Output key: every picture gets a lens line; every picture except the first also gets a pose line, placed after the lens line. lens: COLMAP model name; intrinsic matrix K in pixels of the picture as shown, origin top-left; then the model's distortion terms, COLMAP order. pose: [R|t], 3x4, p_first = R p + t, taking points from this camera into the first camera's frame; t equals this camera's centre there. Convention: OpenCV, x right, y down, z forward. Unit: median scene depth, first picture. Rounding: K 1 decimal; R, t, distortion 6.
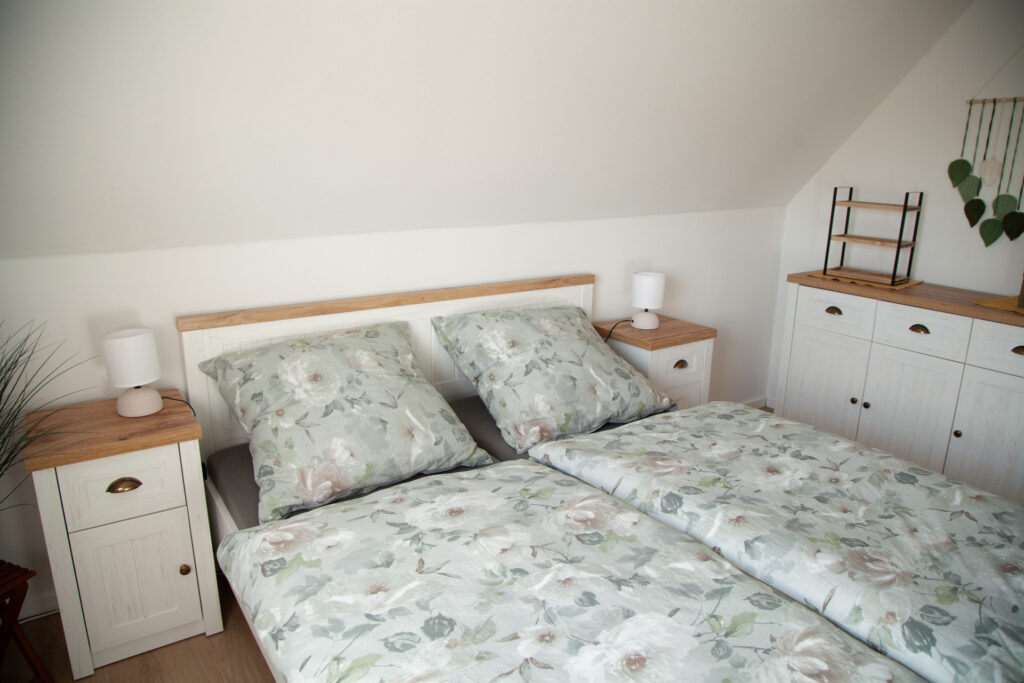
lens RADIAL K [[698.0, 0, 512.0], [0, 698.0, 341.5], [0, 0, 1]] dist [-0.066895, 0.000340]
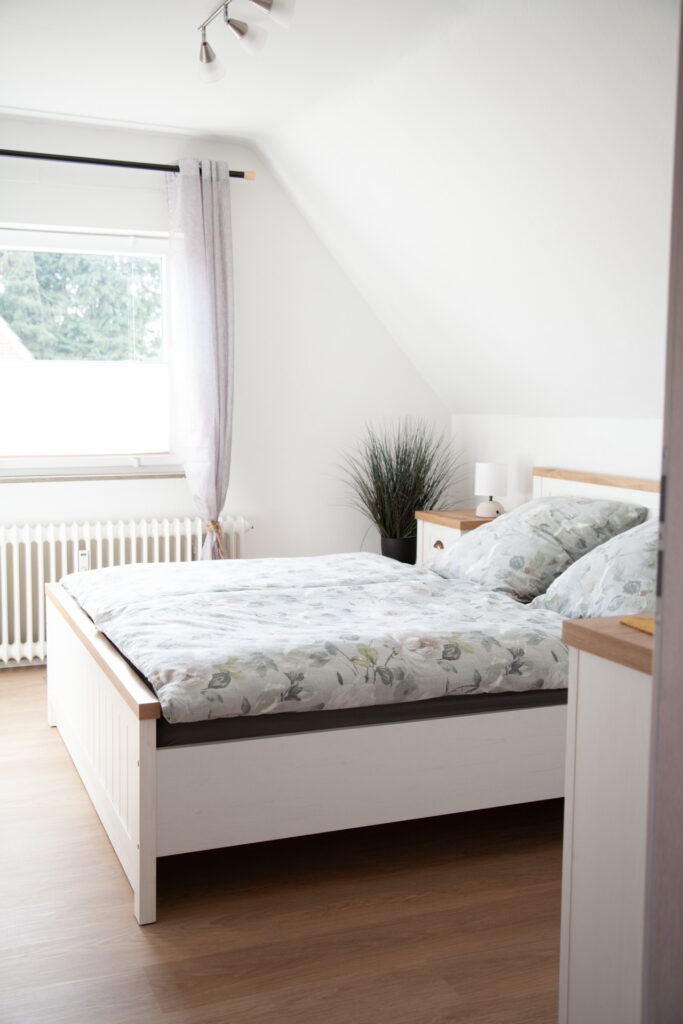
lens RADIAL K [[1108.6, 0, 341.5], [0, 1108.6, 512.0], [0, 0, 1]] dist [0.067099, -0.001184]
pose [[-0.214435, 0.085658, -0.972975, 1.596853], [-0.268659, 0.952551, 0.143070, -0.142696], [0.939063, 0.292077, -0.181248, 0.941130]]
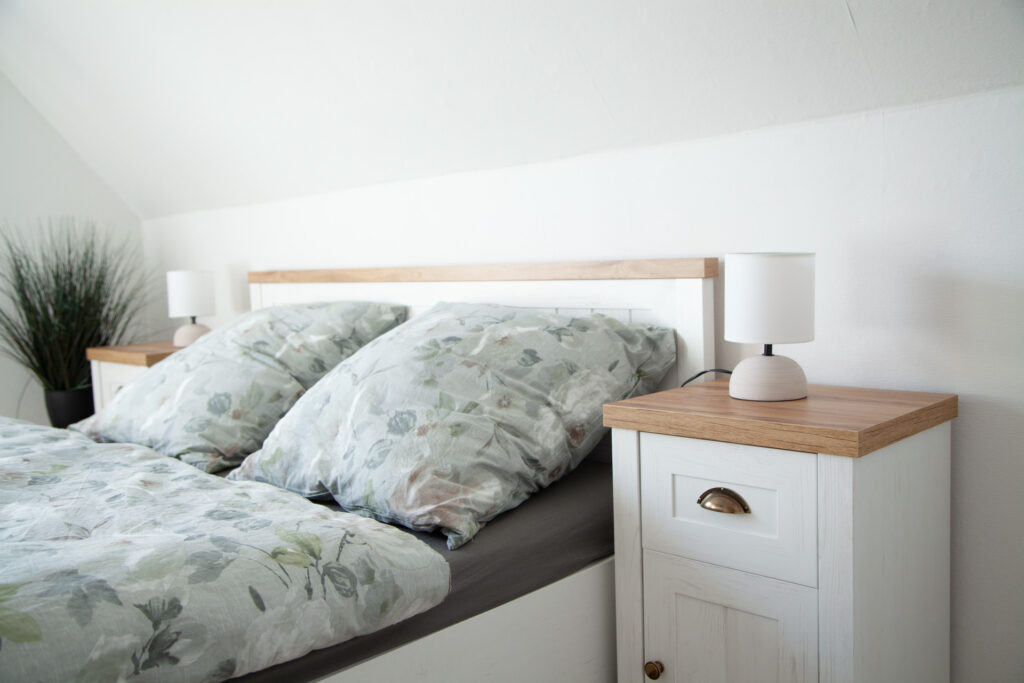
lens RADIAL K [[935.6, 0, 512.0], [0, 935.6, 341.5], [0, 0, 1]] dist [-0.002206, 0.001201]
pose [[0.186458, 0.064907, -0.980317, 0.844896], [-0.215586, 0.976199, 0.023630, -0.041543], [0.958518, 0.206937, 0.196013, 0.988879]]
